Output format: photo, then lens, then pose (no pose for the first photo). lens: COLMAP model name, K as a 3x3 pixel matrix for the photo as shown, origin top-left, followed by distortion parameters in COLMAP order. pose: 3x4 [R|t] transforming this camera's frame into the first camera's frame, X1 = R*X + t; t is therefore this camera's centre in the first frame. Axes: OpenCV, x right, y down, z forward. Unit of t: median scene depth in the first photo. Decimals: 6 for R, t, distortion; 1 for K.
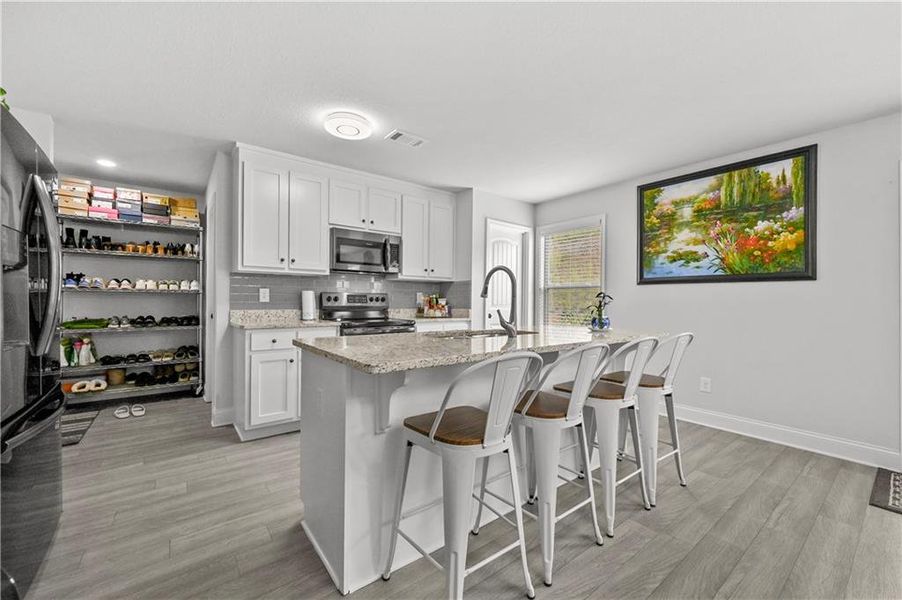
lens RADIAL K [[369.1, 0, 451.0], [0, 369.1, 300.0], [0, 0, 1]] dist [0.002455, 0.000164]
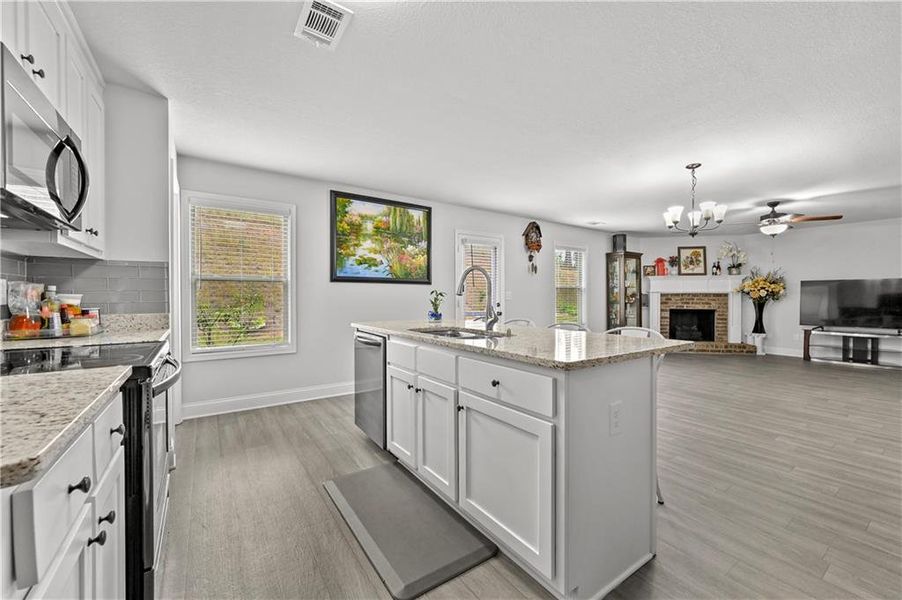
lens RADIAL K [[389.3, 0, 451.0], [0, 389.3, 300.0], [0, 0, 1]] dist [0.001563, 0.000107]
pose [[0.023186, -0.009410, 0.999687, -0.657553], [-0.000560, 0.999955, 0.009425, 0.000799], [-0.999731, -0.000778, 0.023179, 0.658874]]
